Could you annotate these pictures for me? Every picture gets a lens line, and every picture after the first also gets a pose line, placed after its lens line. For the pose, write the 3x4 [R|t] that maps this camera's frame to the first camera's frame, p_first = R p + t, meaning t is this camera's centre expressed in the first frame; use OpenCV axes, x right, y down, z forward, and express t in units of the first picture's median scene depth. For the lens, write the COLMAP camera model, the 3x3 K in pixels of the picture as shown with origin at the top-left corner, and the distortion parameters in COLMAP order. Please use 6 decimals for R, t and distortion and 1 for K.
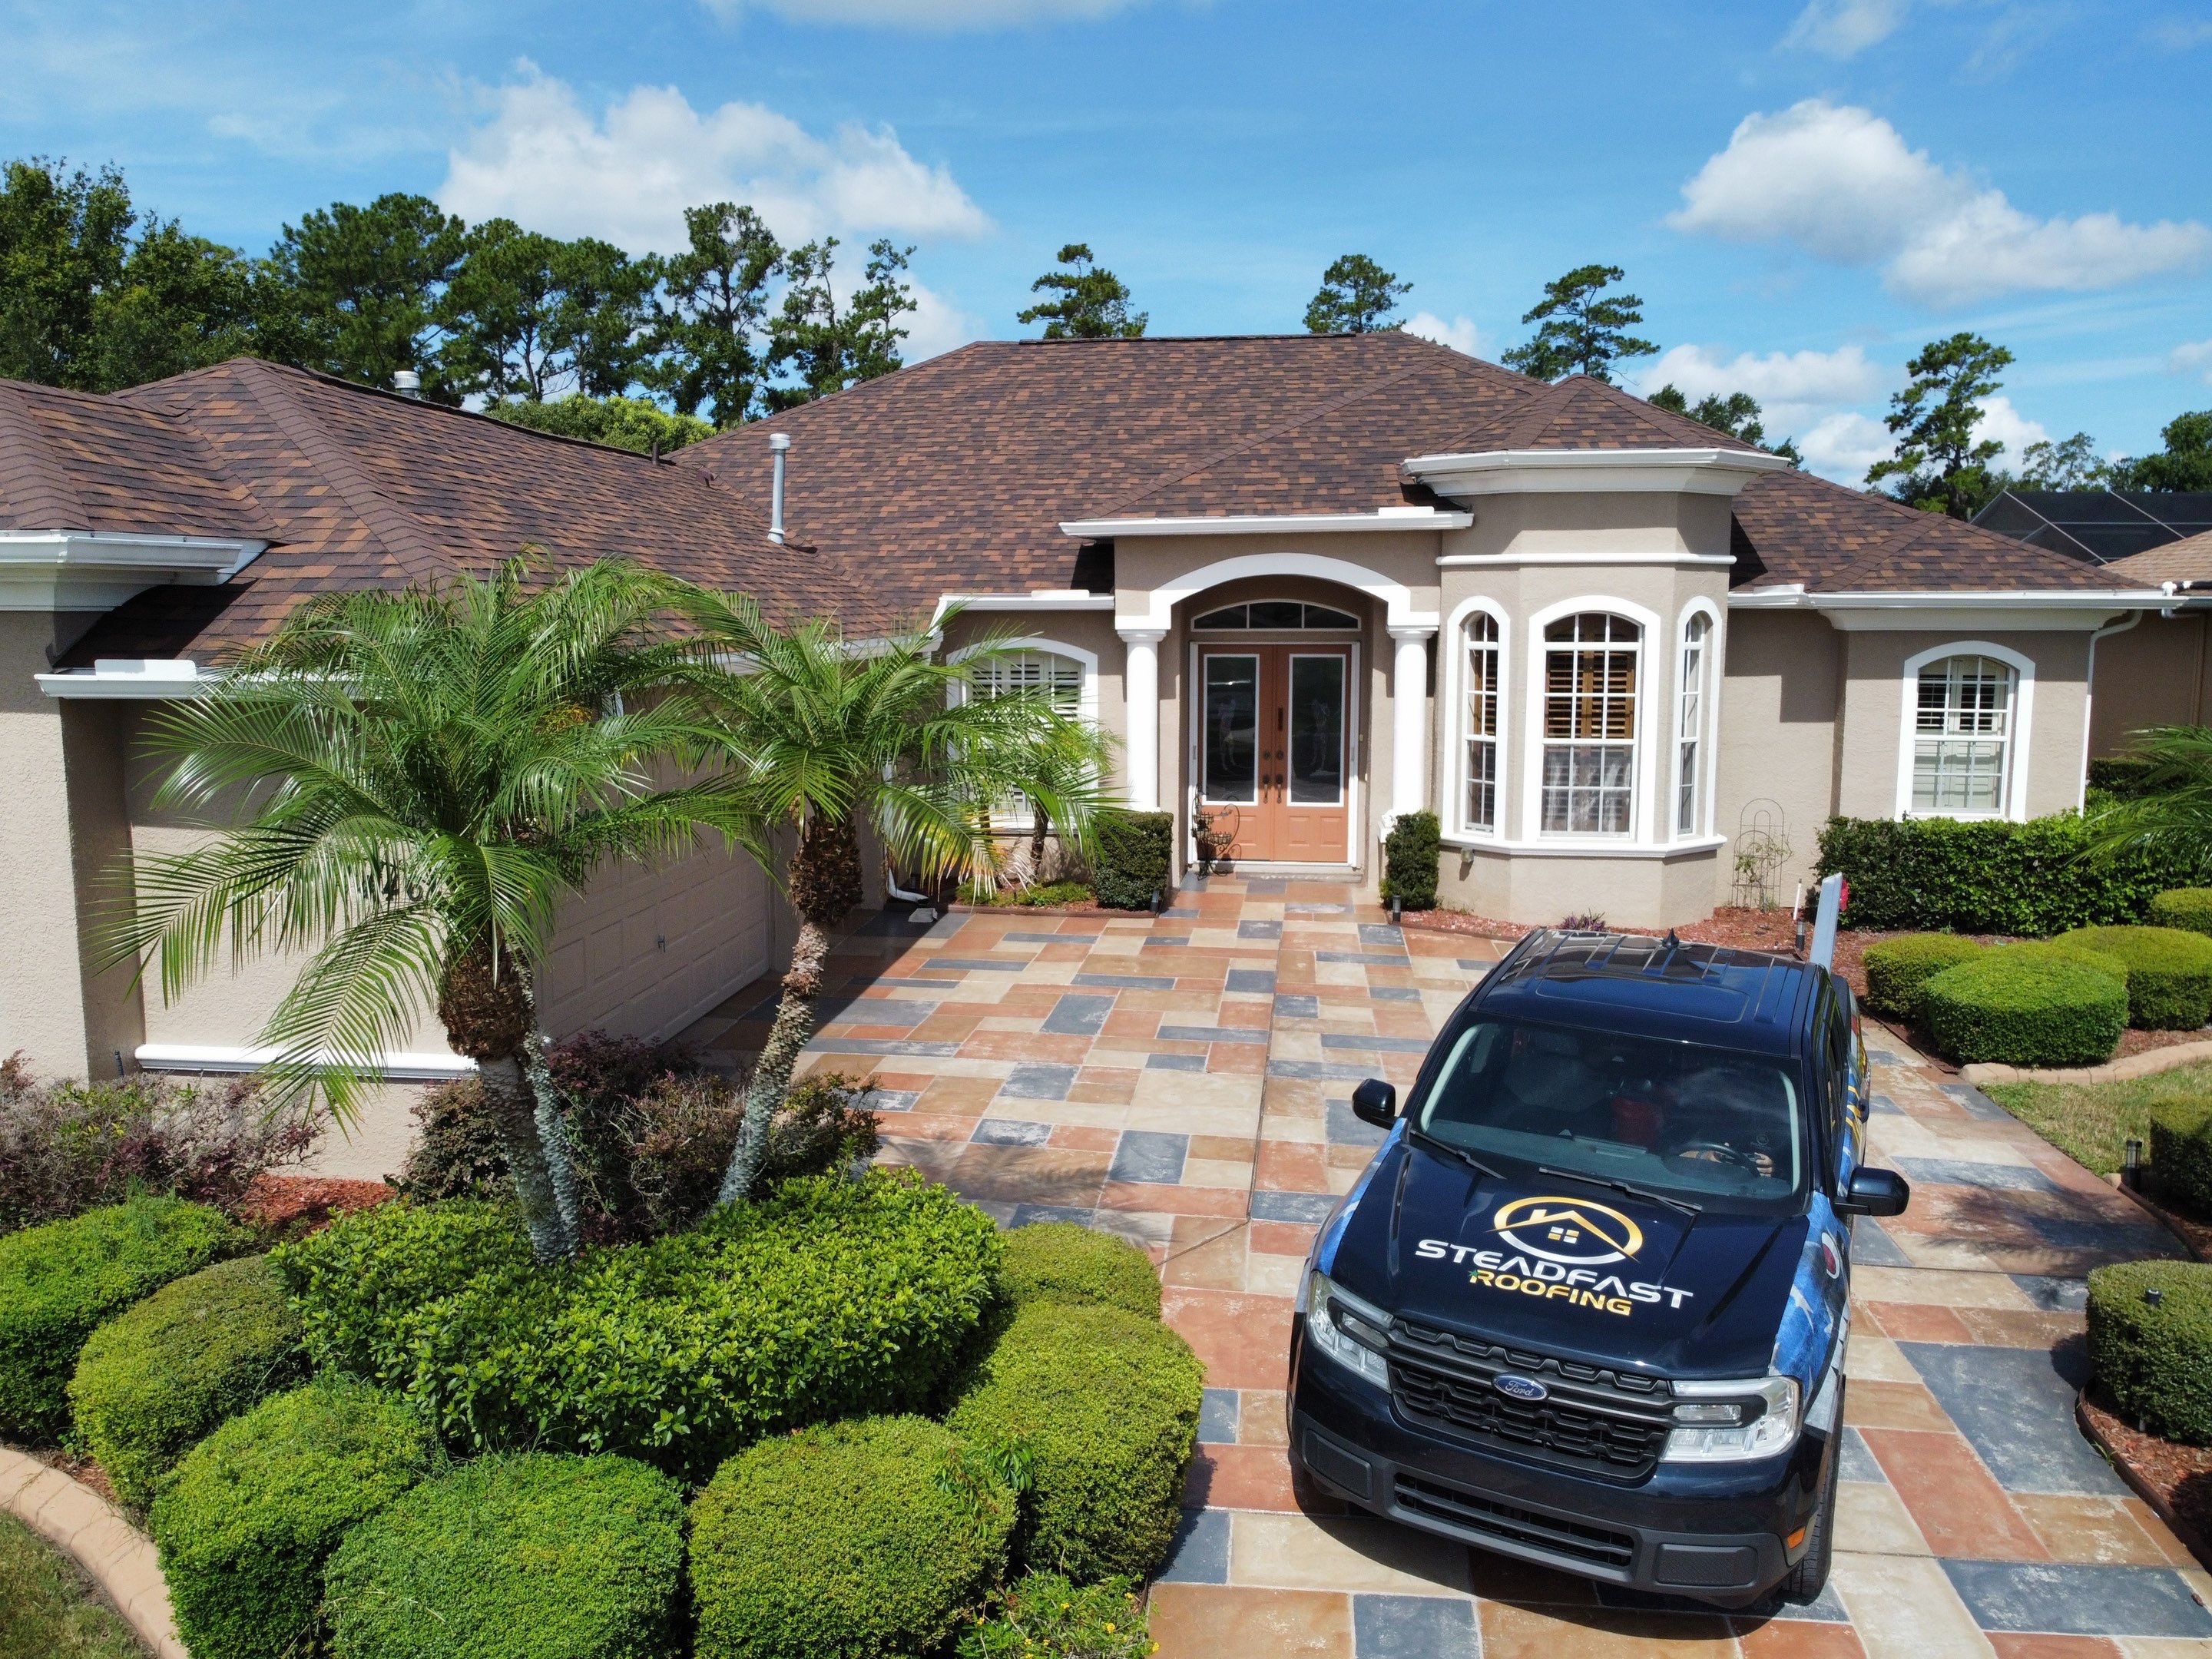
lens RADIAL K [[1673.4, 0, 1084.1], [0, 1673.4, 814.0], [0, 0, 1]] dist [0.004633, -0.014479]
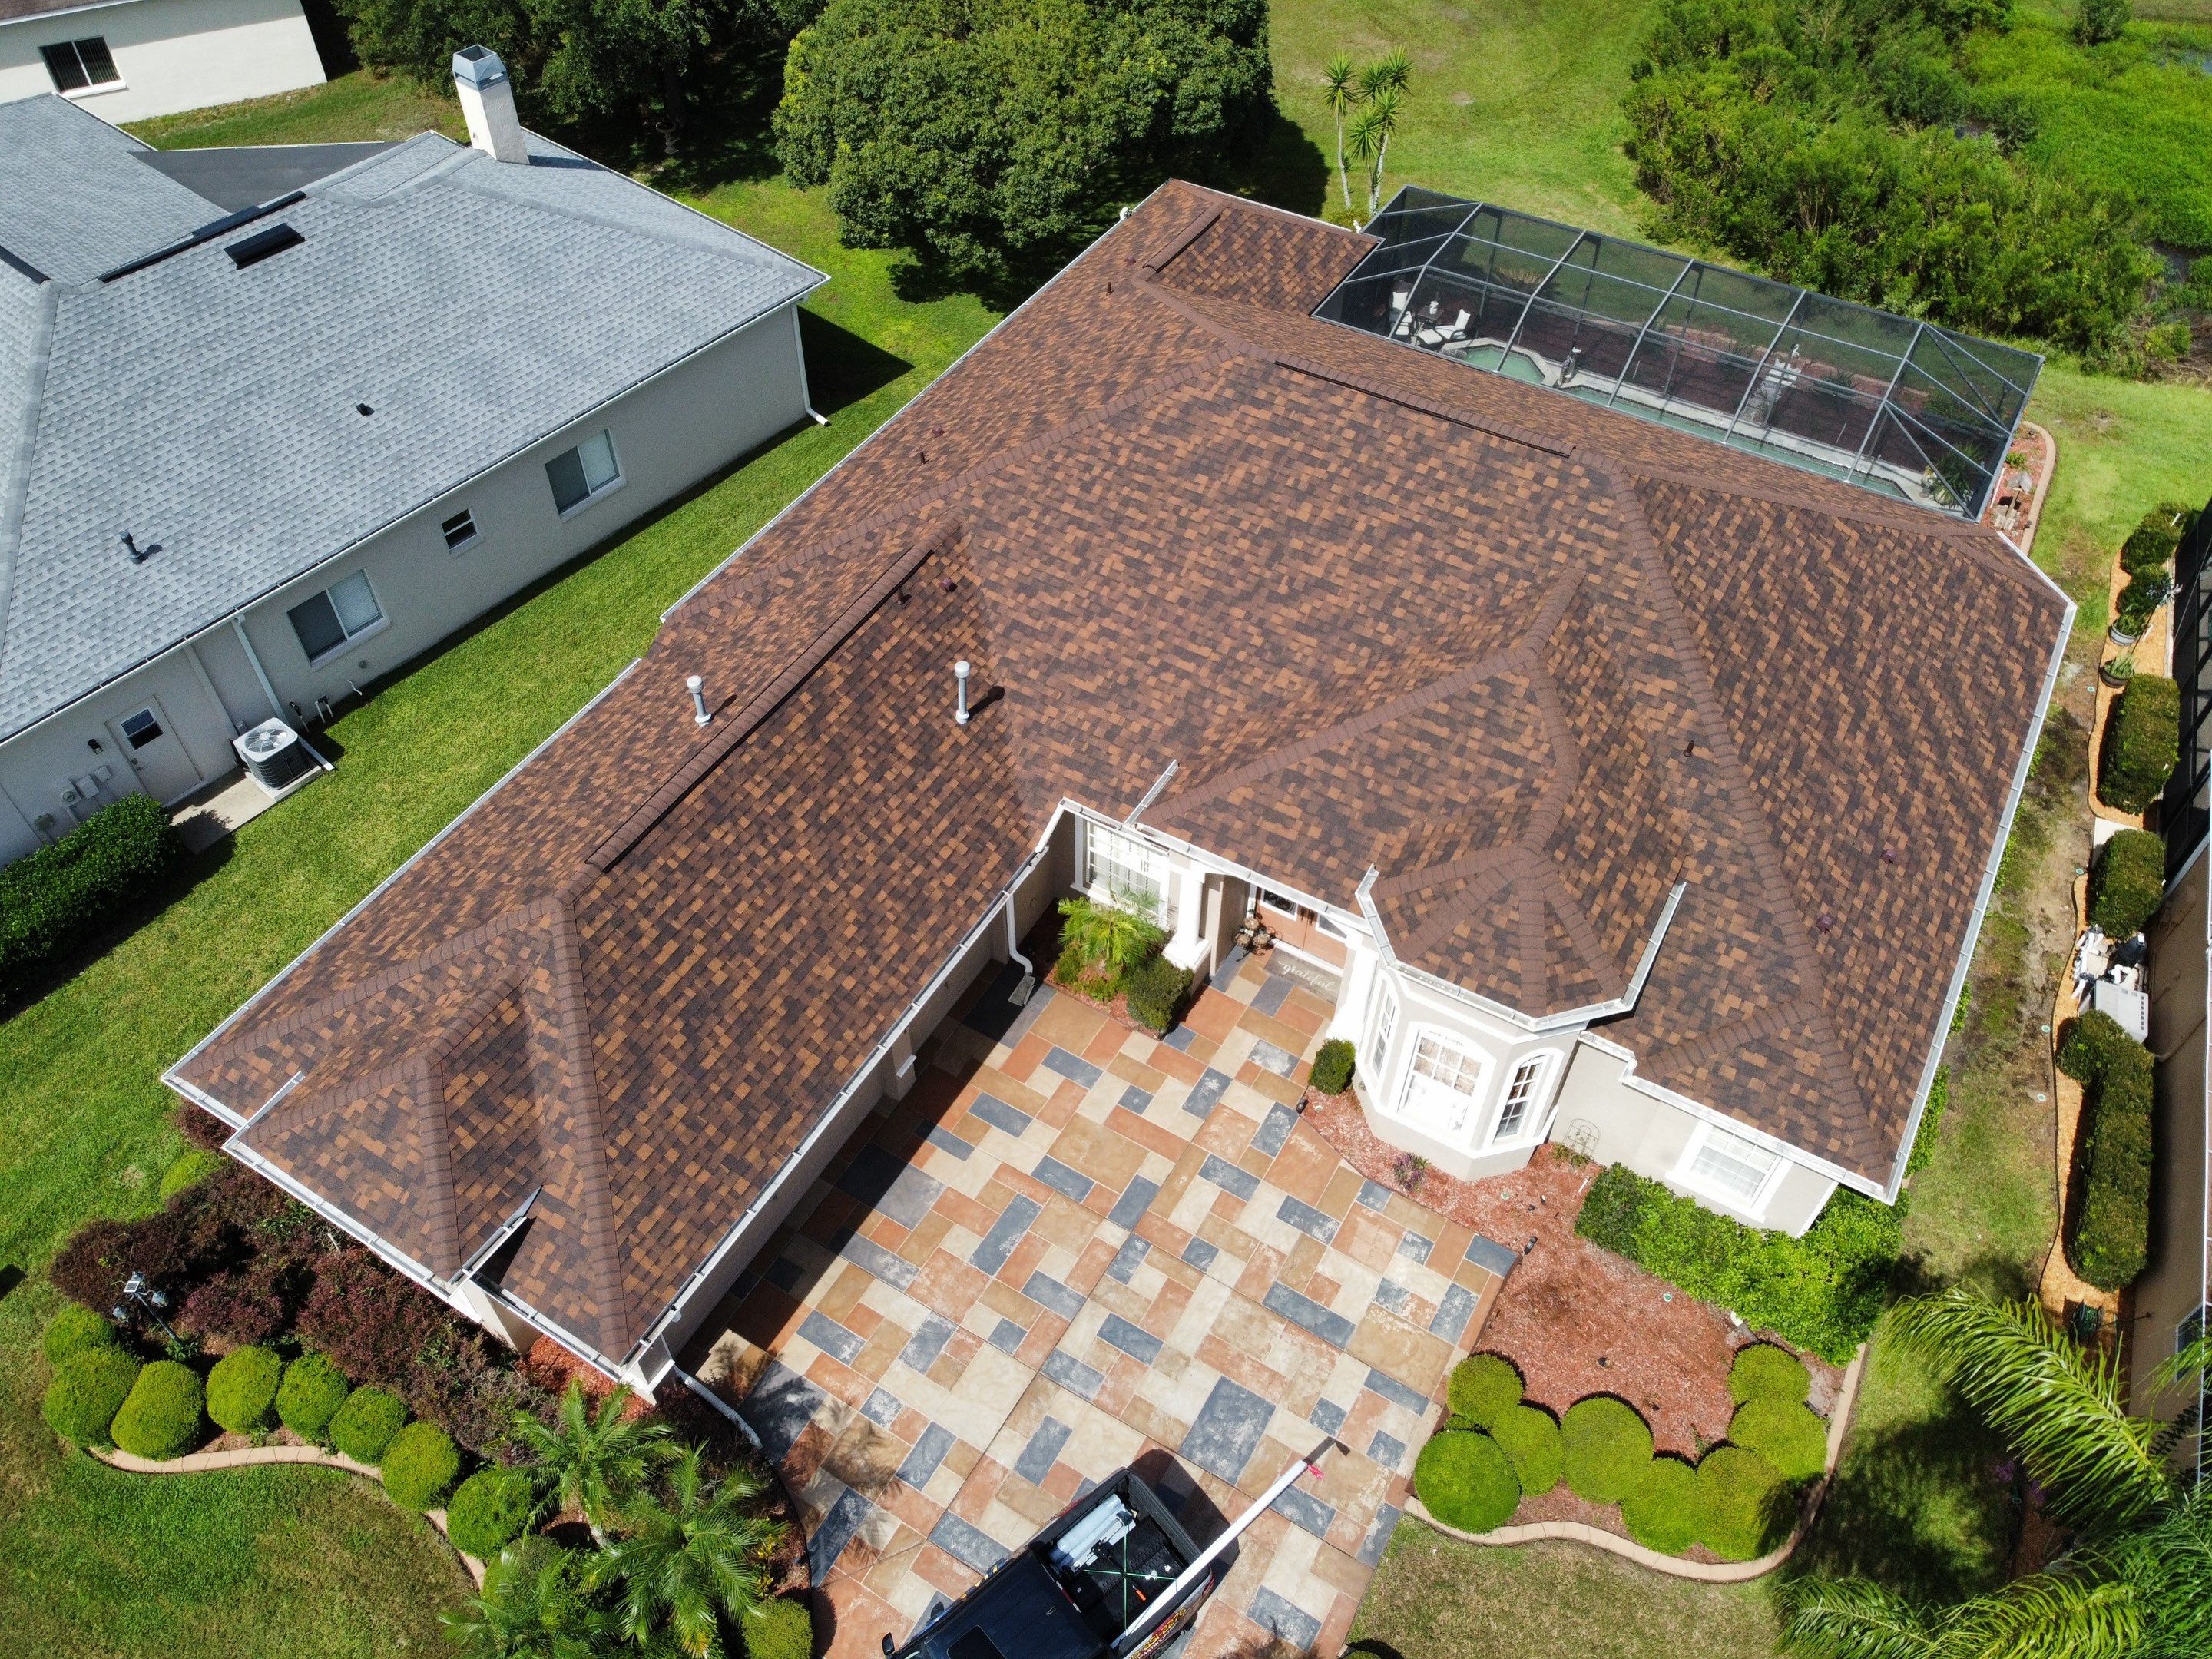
lens RADIAL K [[1673.4, 0, 1082.6], [0, 1673.4, 810.6], [0, 0, 1]] dist [0.004633, -0.014479]
pose [[0.912195, 0.306753, -0.271667, 0.344657], [-0.053564, 0.746577, 0.663139, -1.158395], [0.406240, -0.590361, 0.697455, 0.030007]]
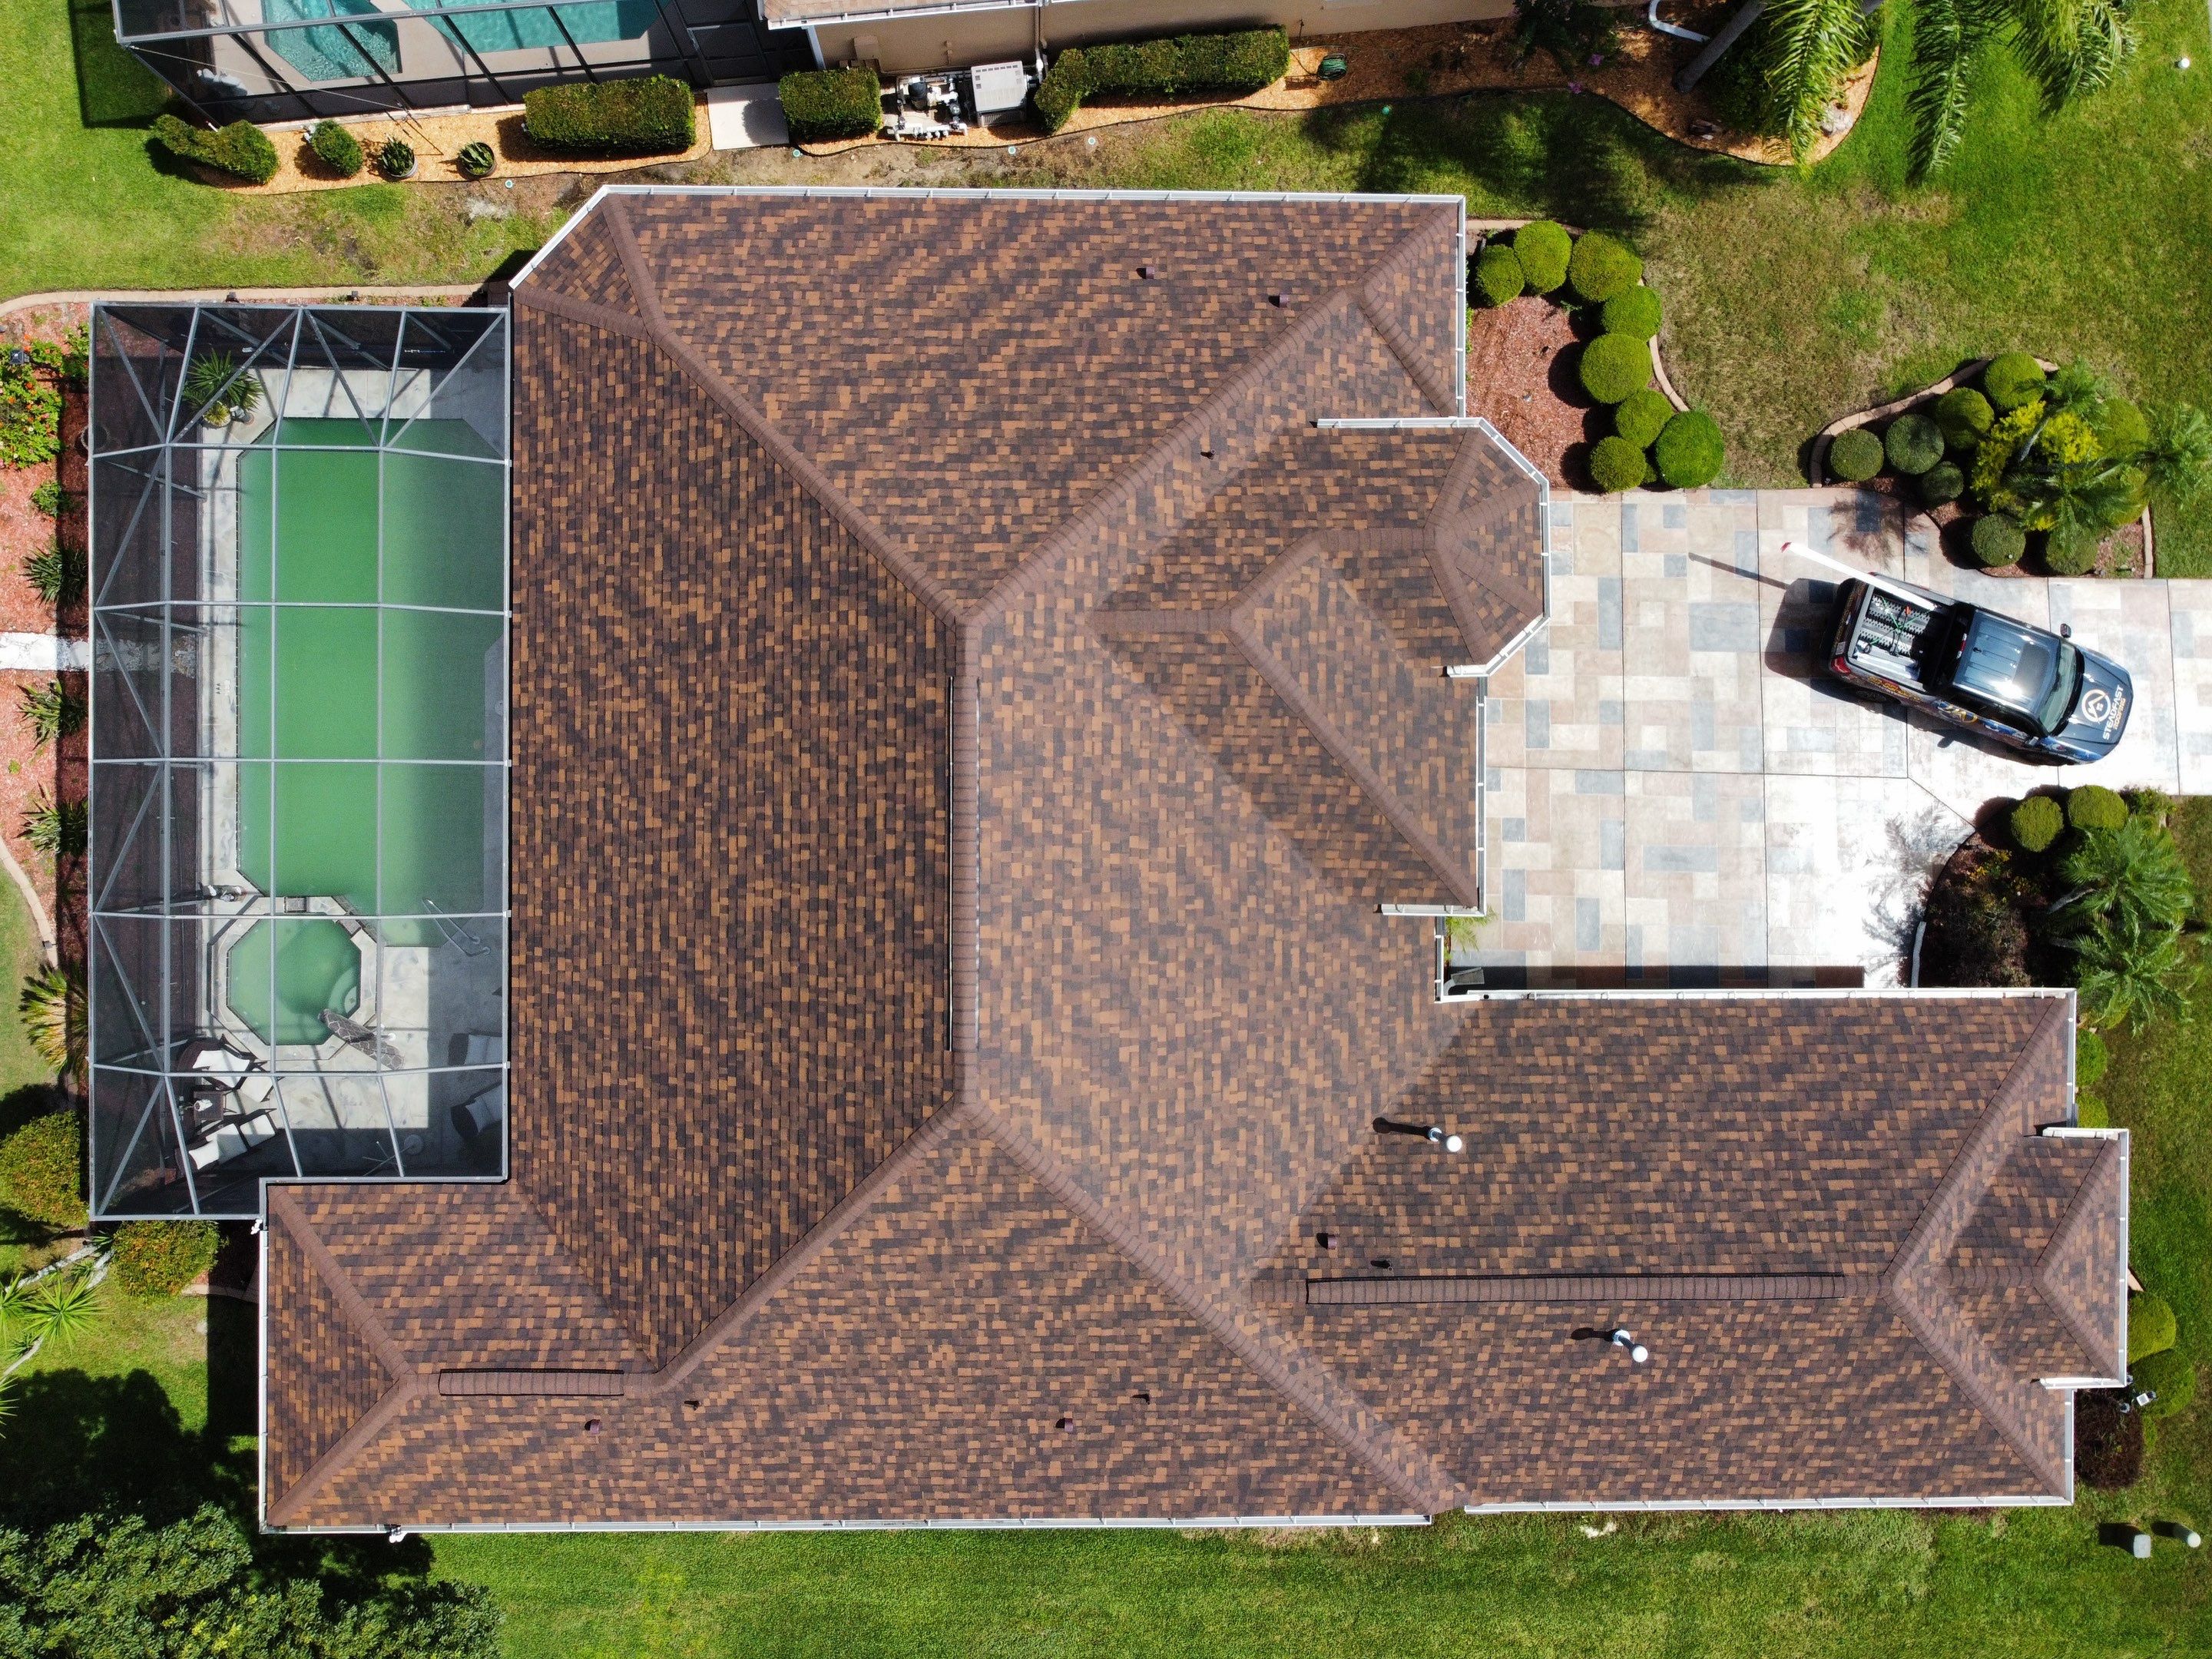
lens RADIAL K [[1673.4, 0, 1080.0], [0, 1673.4, 803.9], [0, 0, 1]] dist [0.004633, -0.014479]
pose [[-0.115925, -0.993251, 0.003802, 0.122859], [0.094242, -0.007188, 0.995523, -1.726001], [-0.988777, 0.115764, 0.094440, 1.261511]]
